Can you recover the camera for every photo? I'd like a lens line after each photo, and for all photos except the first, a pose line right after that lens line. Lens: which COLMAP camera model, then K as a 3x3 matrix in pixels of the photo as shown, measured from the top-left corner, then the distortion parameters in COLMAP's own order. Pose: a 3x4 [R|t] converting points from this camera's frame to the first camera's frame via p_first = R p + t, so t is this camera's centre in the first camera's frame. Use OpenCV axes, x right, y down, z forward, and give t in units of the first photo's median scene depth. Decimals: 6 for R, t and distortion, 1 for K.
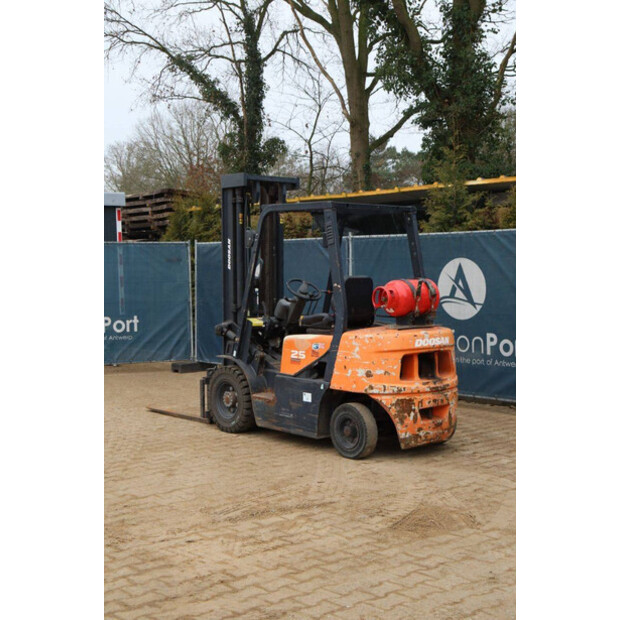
lens RADIAL K [[958.9, 0, 310.0], [0, 958.9, 310.0], [0, 0, 1]] dist [0.081294, 0.021608]
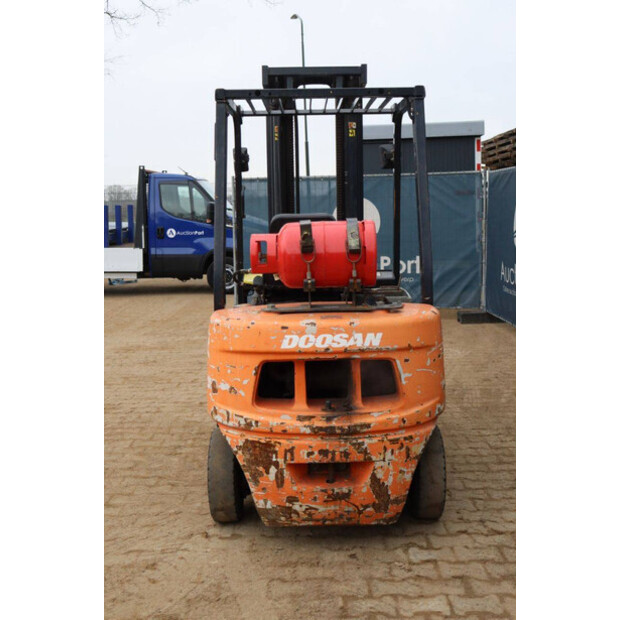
lens RADIAL K [[777.8, 0, 310.0], [0, 777.8, 310.0], [0, 0, 1]] dist [0.021894, 0.074900]
pose [[0.754039, 0.078245, -0.652152, 0.398587], [-0.016909, 0.994863, 0.099812, -0.026264], [0.656612, -0.064235, 0.751488, 0.679353]]
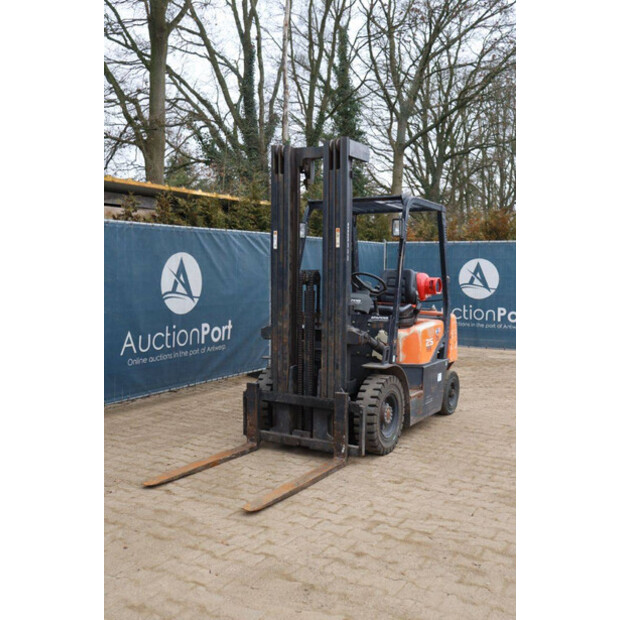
lens RADIAL K [[628.1, 0, 310.0], [0, 628.1, 310.0], [0, 0, 1]] dist [-0.086946, 0.130035]
pose [[-0.296056, -0.058692, 0.953366, -0.679451], [0.040999, 0.996410, 0.074073, -0.049703], [-0.954290, 0.061017, -0.292587, 1.415297]]
